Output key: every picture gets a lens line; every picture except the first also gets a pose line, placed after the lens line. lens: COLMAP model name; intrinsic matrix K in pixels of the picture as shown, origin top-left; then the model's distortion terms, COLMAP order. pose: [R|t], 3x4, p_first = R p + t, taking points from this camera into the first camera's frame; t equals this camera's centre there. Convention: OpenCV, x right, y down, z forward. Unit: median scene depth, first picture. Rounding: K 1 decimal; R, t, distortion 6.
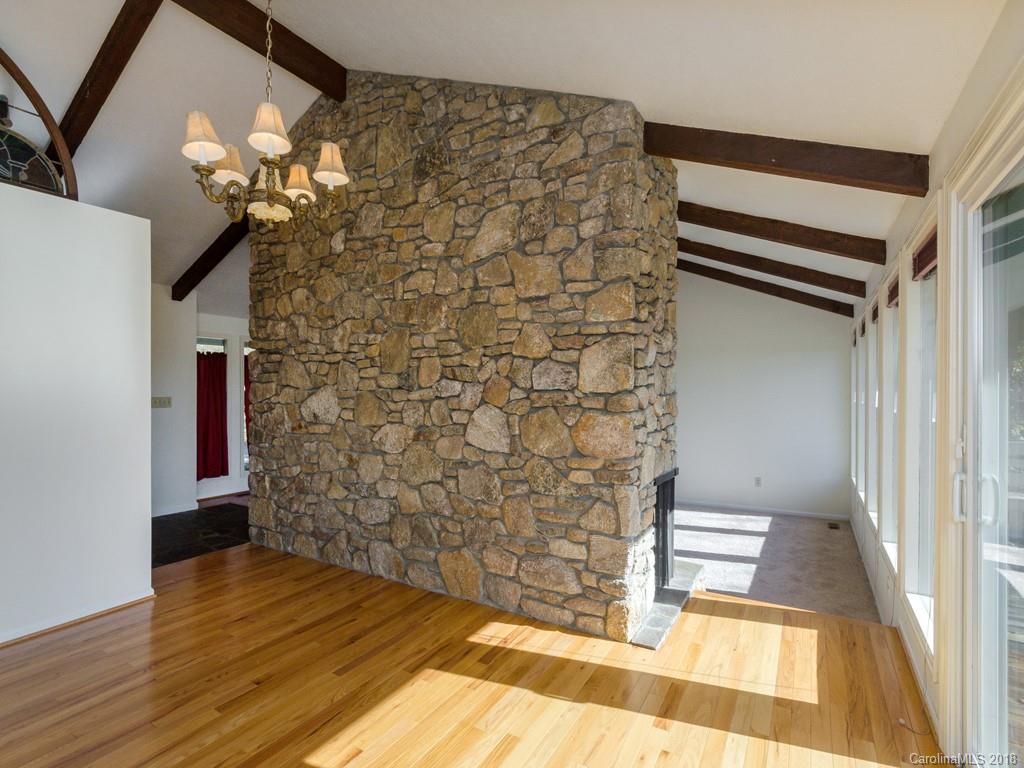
lens RADIAL K [[496.3, 0, 491.8], [0, 496.3, 402.2], [0, 0, 1]] dist [0.001896, -0.000226]
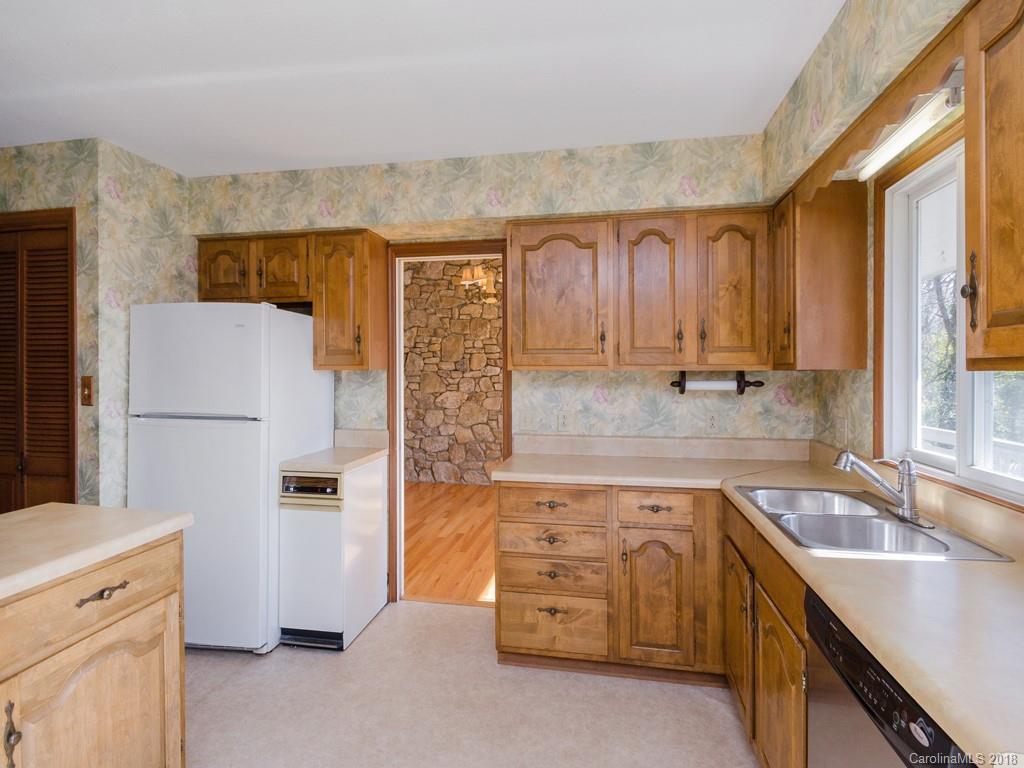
lens RADIAL K [[491.0, 0, 512.8], [0, 491.0, 374.9], [0, 0, 1]] dist [-0.010985, -0.001172]
pose [[0.934253, 0.012682, 0.356385, -0.604816], [-0.005794, 0.999775, -0.020388, 0.021007], [-0.356564, 0.016983, 0.934117, -0.649452]]
